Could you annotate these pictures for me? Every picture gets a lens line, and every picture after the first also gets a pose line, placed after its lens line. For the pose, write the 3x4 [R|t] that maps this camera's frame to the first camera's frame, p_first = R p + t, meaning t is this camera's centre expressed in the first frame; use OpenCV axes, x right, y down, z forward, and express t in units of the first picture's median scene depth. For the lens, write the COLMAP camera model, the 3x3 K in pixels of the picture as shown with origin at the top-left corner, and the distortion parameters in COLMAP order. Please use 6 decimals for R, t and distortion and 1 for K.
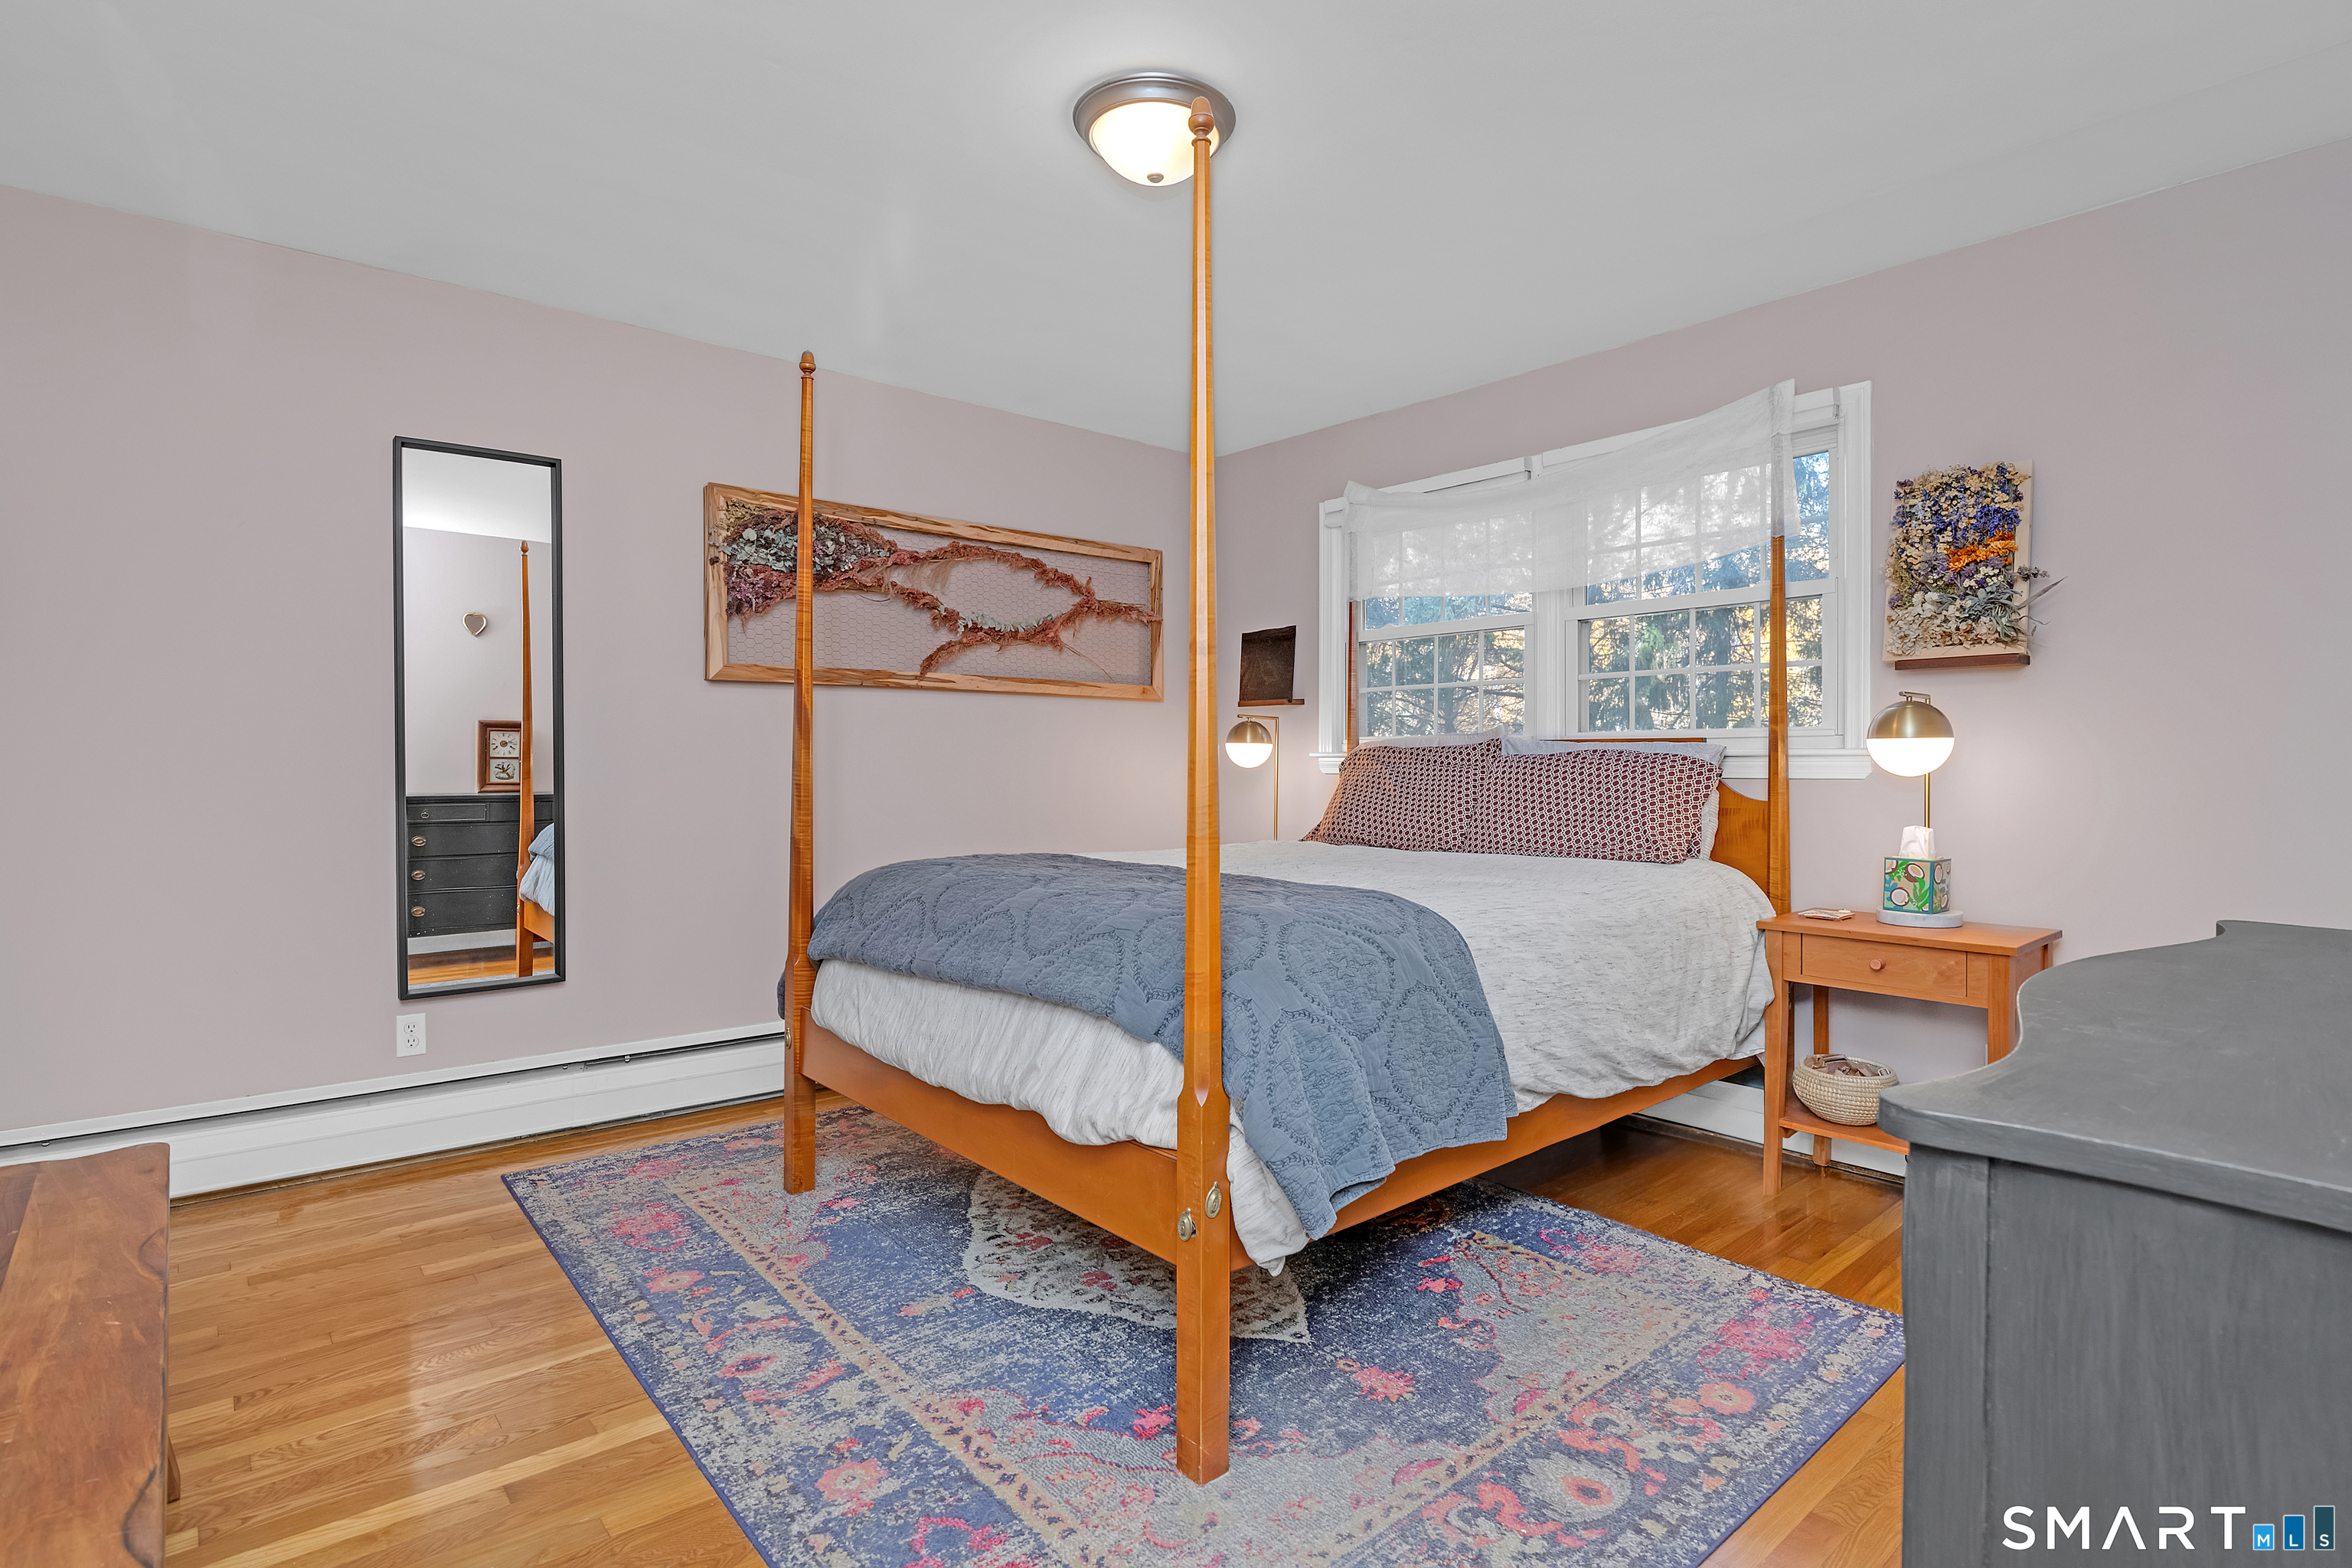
lens RADIAL K [[1165.1, 0, 1194.8], [0, 1165.1, 783.6], [0, 0, 1]] dist [-0.014188, -0.002022]
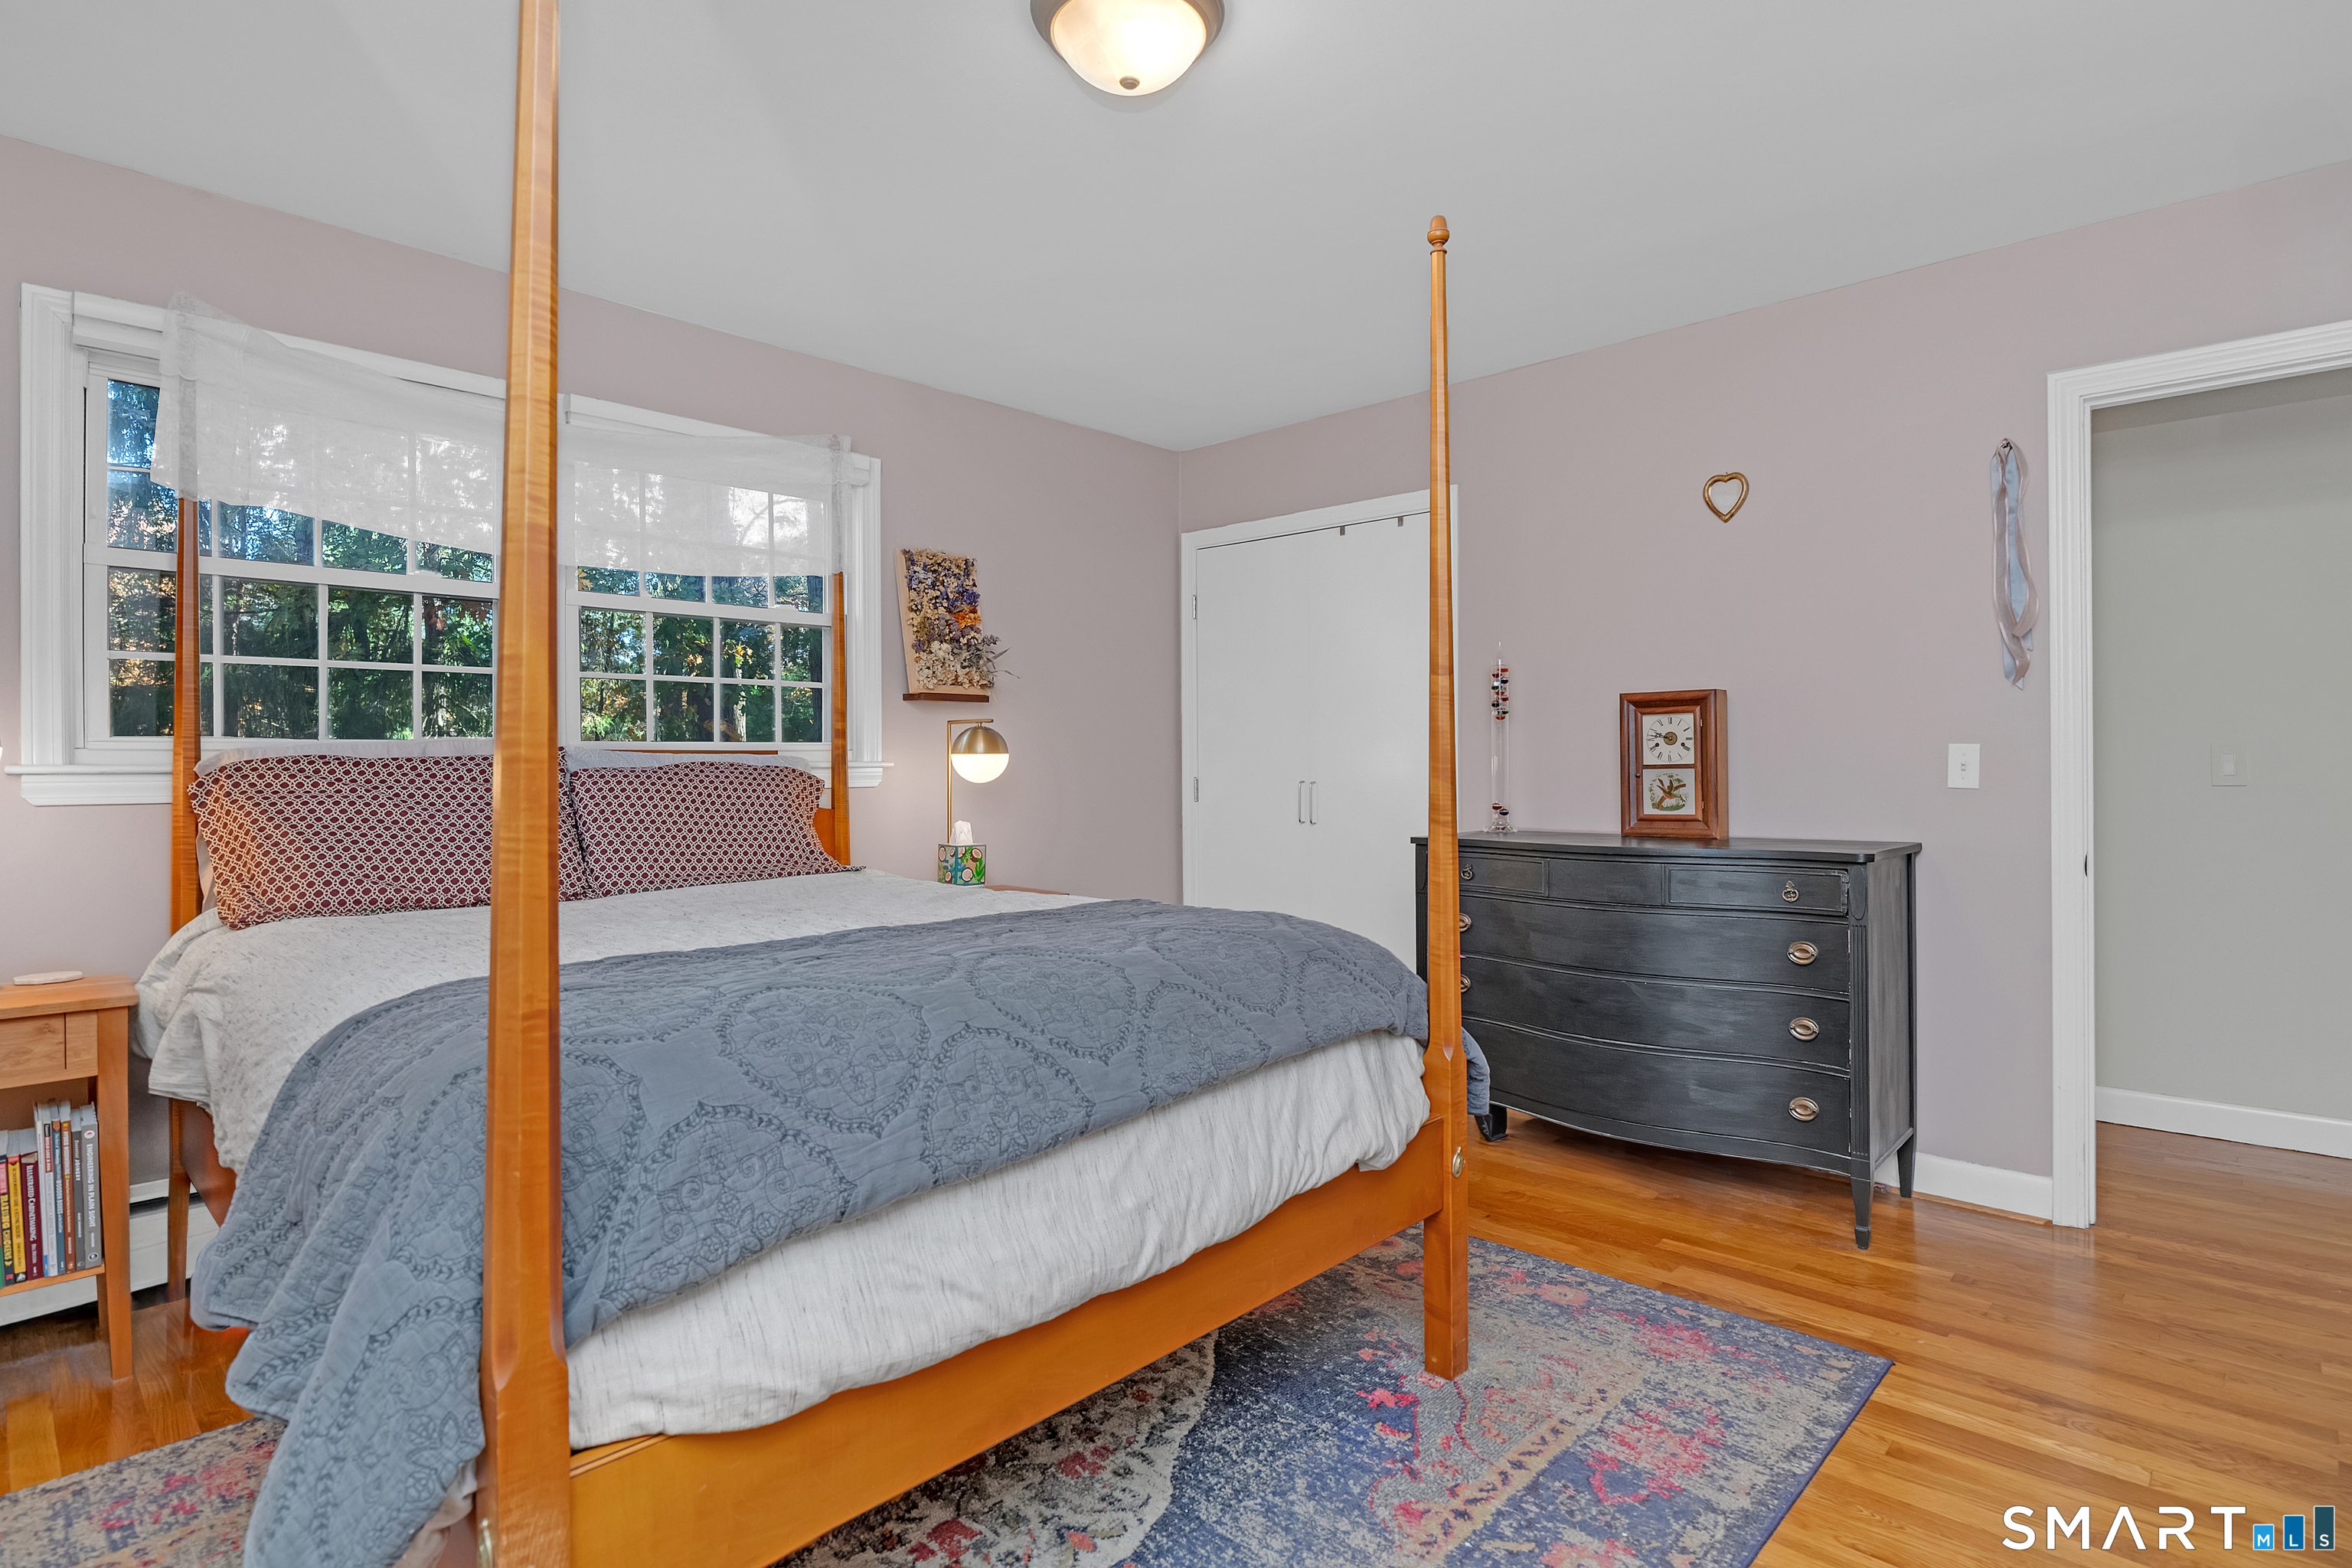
lens RADIAL K [[1193.1, 0, 1190.2], [0, 1193.1, 770.1], [0, 0, 1]] dist [-0.007668, -0.002201]
pose [[-0.108087, -0.001862, 0.994140, -0.814481], [0.026600, 0.999635, 0.004765, -0.021453], [-0.993785, 0.026960, -0.107998, 0.956435]]
